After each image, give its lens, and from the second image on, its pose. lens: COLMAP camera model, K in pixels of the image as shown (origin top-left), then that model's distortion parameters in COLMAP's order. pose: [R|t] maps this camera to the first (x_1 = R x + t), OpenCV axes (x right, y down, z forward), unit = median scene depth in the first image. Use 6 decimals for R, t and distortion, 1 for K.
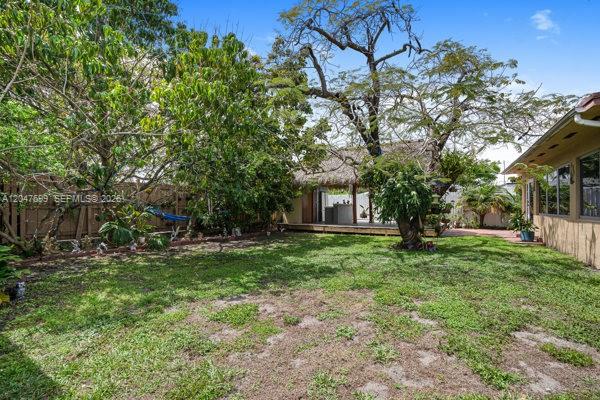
lens RADIAL K [[270.5, 0, 303.7], [0, 270.5, 201.5], [0, 0, 1]] dist [-0.024996, -0.000159]
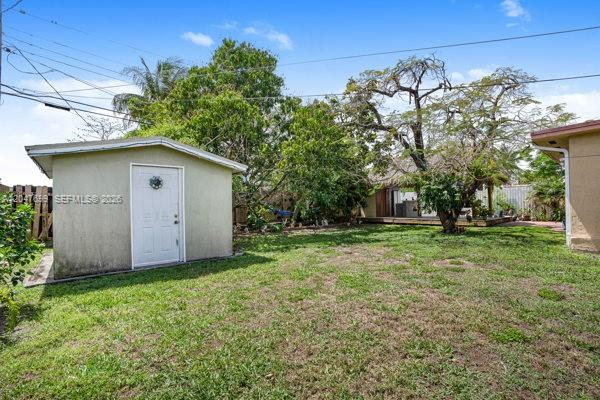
lens RADIAL K [[270.5, 0, 300.5], [0, 270.5, 200.3], [0, 0, 1]] dist [-0.024996, -0.000159]
pose [[0.946530, -0.024335, -0.321697, 0.086890], [0.026705, 0.999639, 0.002954, -0.010366], [0.321509, -0.011387, 0.946838, -0.368691]]
